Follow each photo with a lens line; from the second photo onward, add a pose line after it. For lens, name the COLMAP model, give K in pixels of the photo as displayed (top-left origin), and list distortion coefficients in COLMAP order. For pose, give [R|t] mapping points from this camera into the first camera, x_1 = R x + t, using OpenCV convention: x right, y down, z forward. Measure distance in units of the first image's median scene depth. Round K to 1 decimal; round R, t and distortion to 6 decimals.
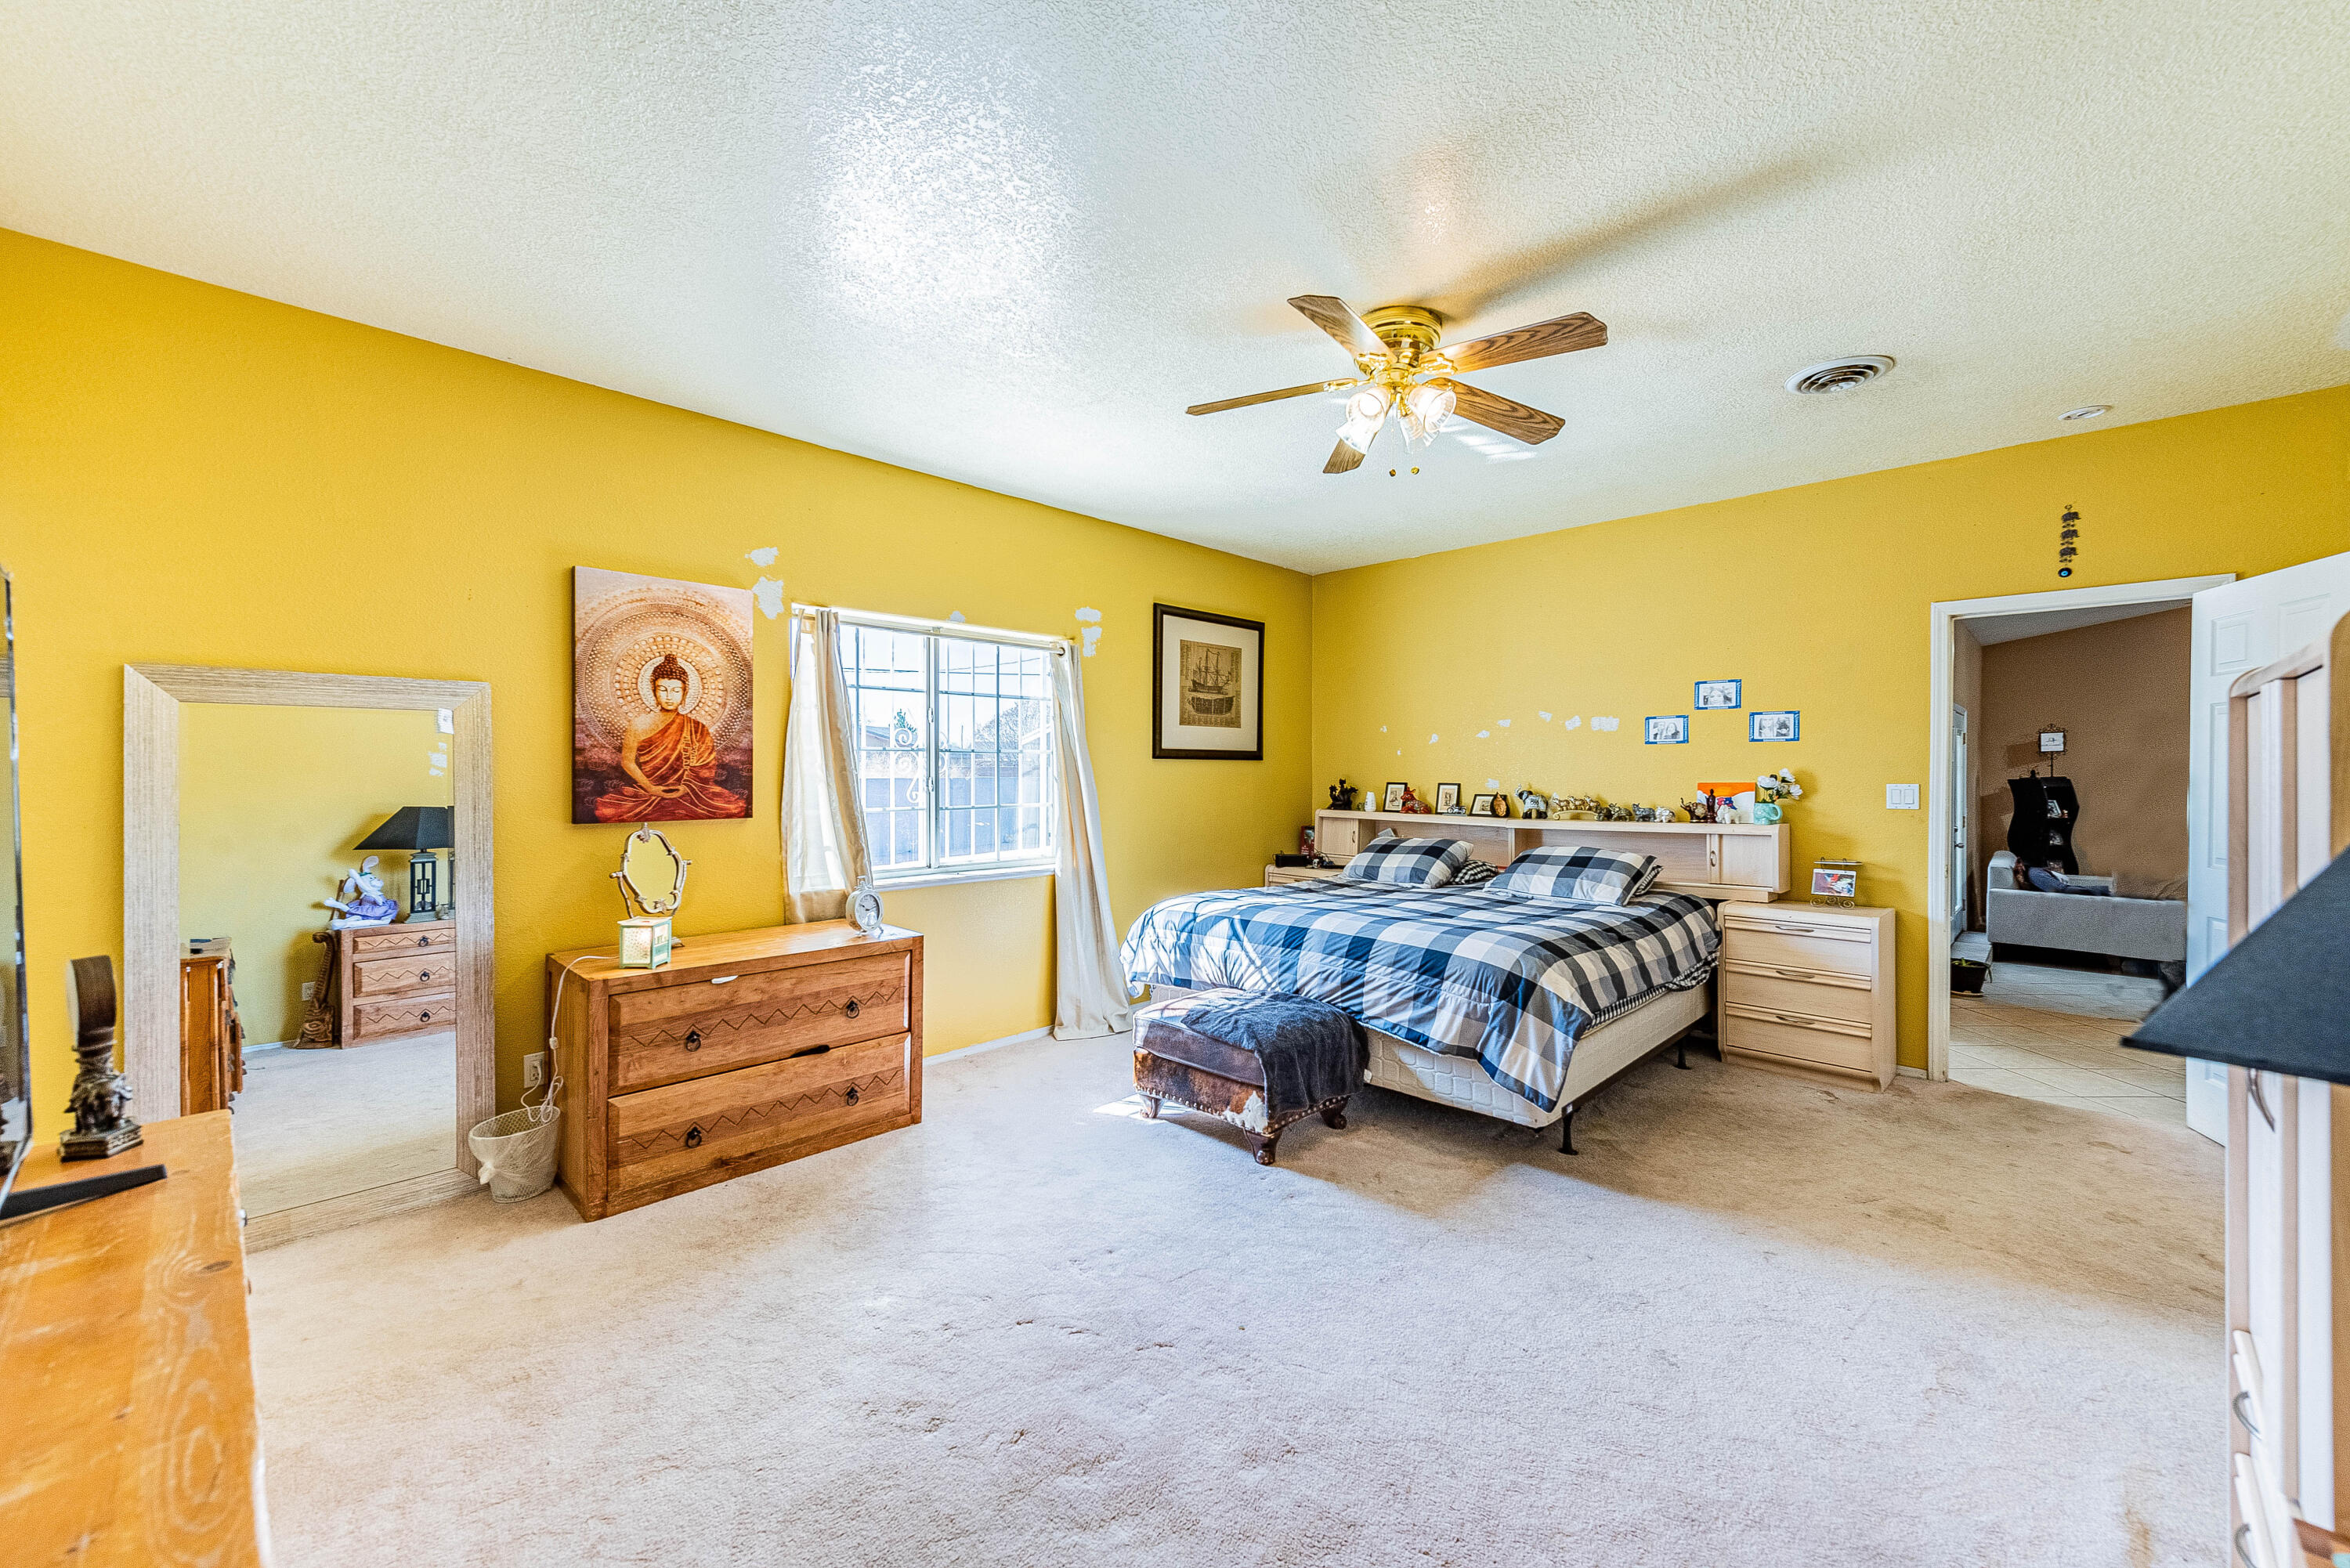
lens RADIAL K [[927.3, 0, 1187.8], [0, 927.3, 770.2], [0, 0, 1]] dist [0.016517, -0.006502]
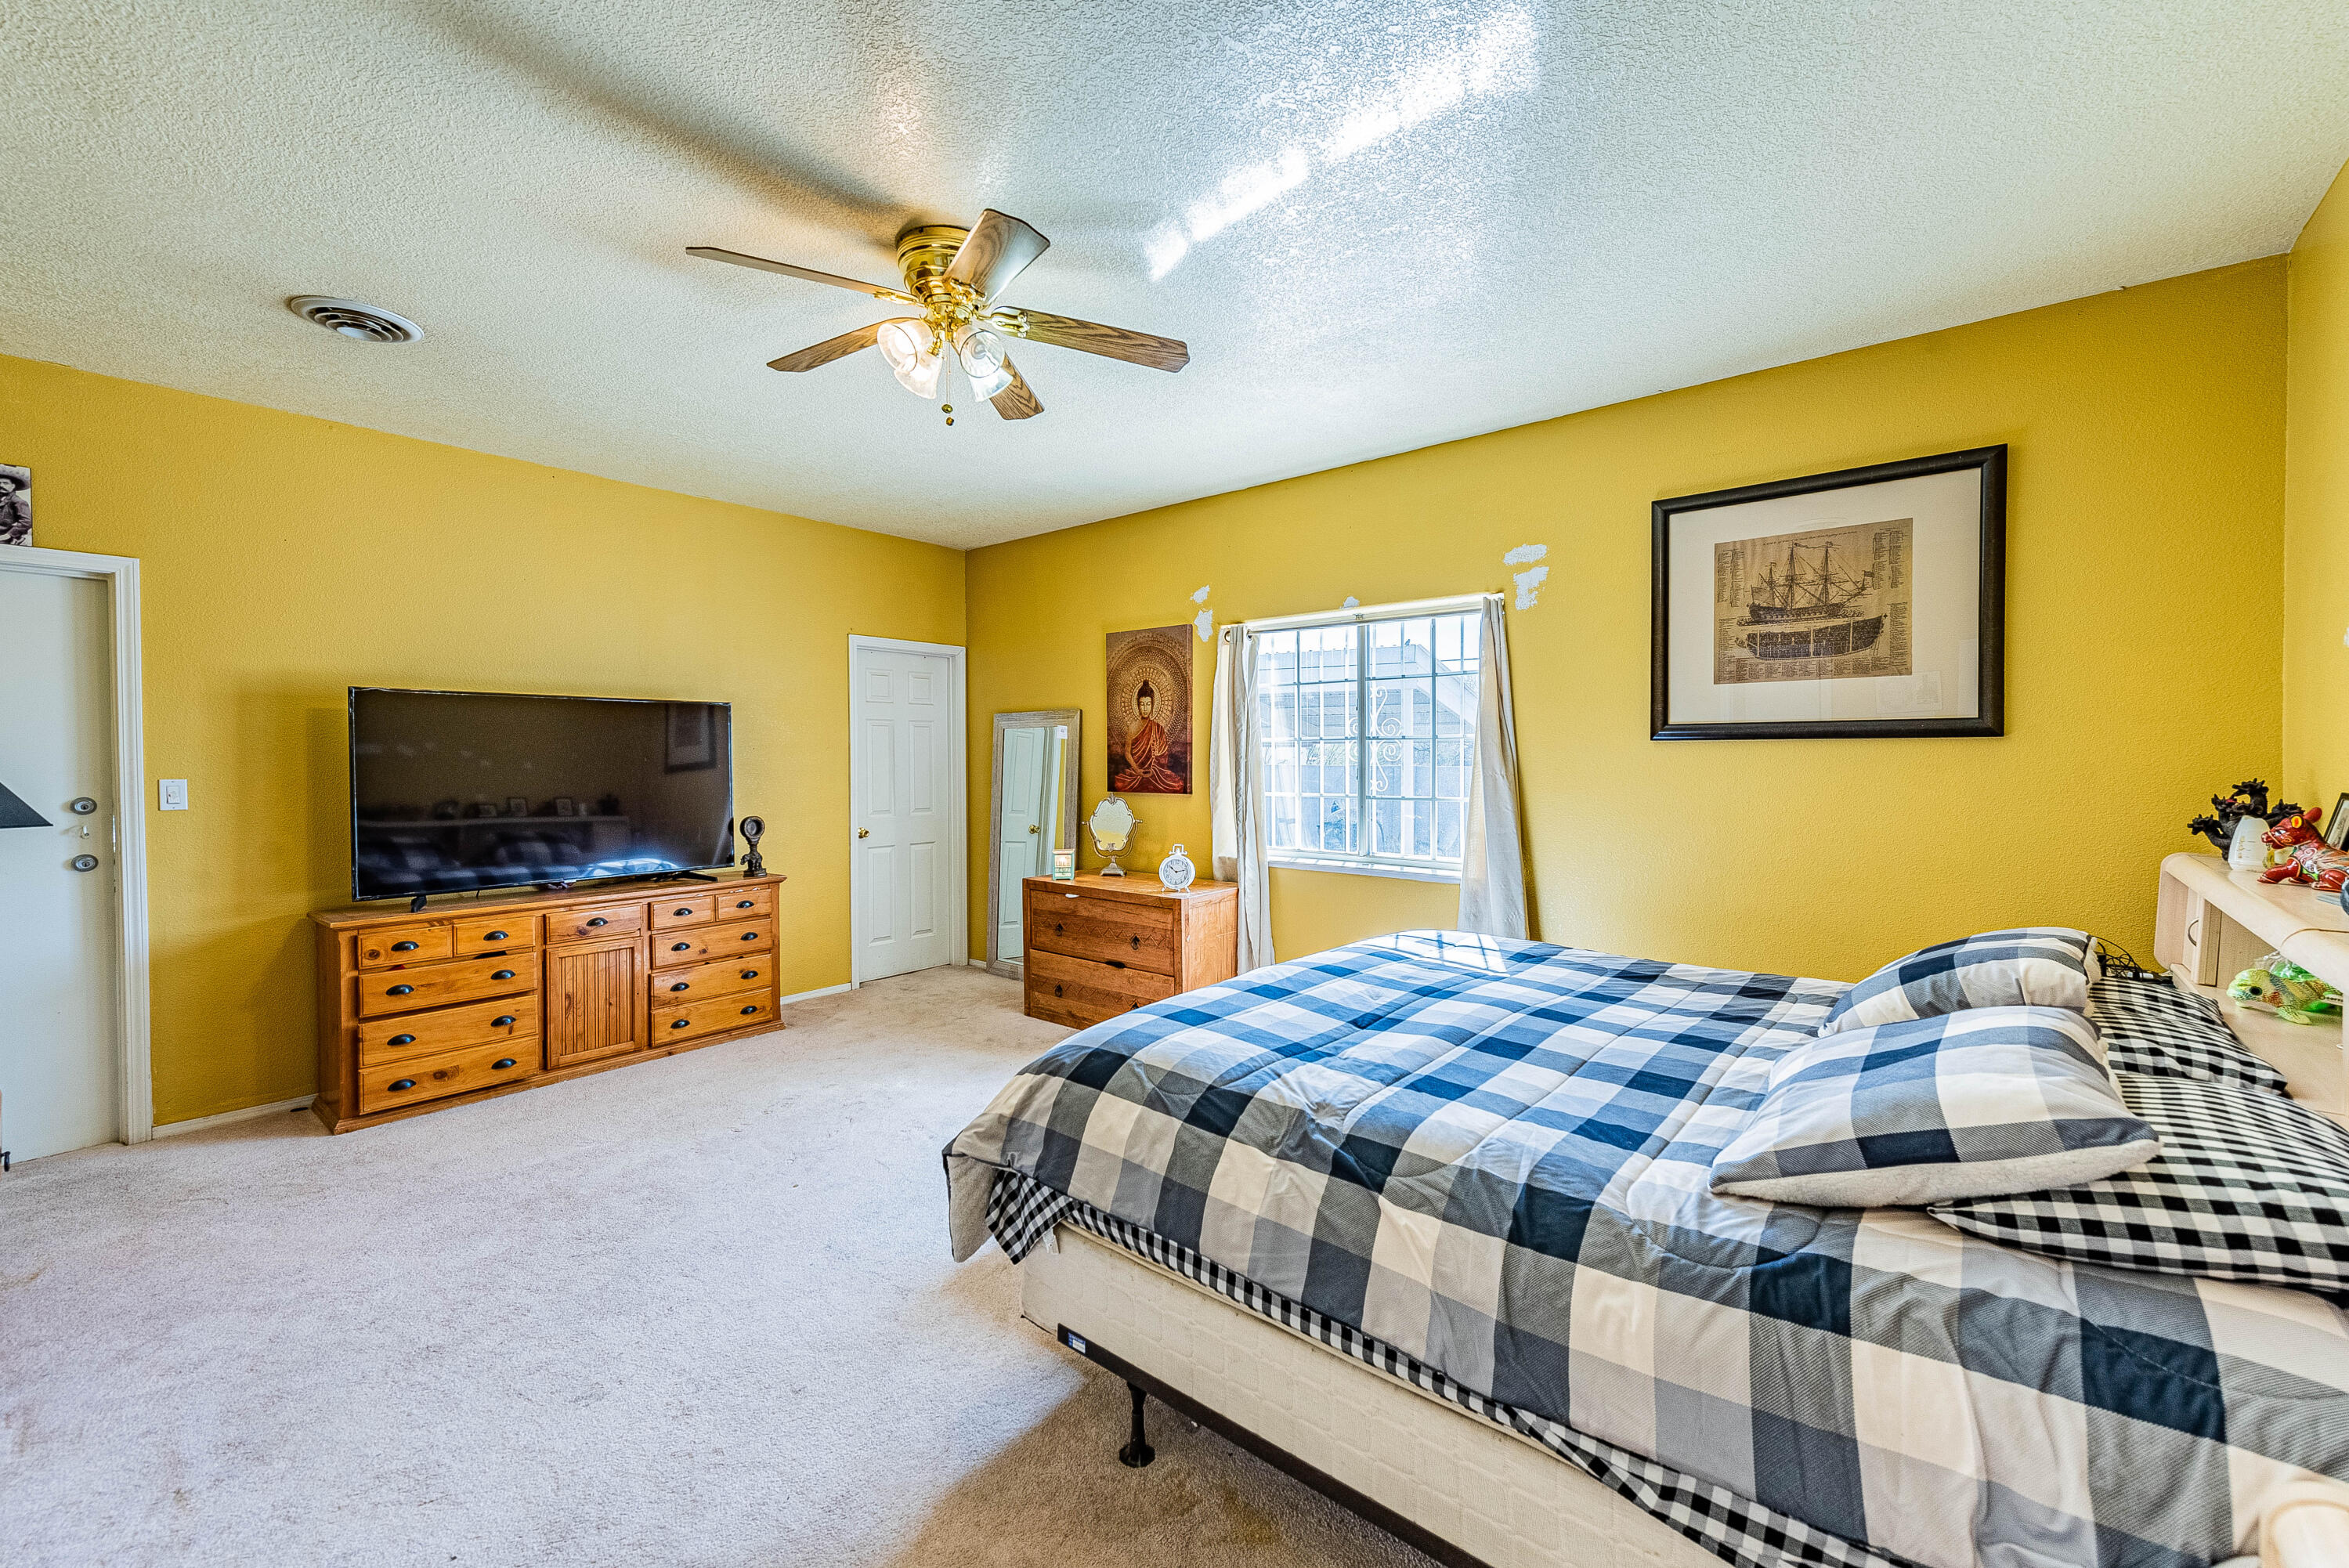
lens RADIAL K [[927.0, 0, 1187.3], [0, 927.0, 770.3], [0, 0, 1]] dist [0.016517, -0.006502]
pose [[0.080050, 0.011828, -0.996721, 0.819406], [0.001656, 0.999927, 0.011999, 0.000882], [0.996789, -0.002611, 0.080024, 0.851516]]
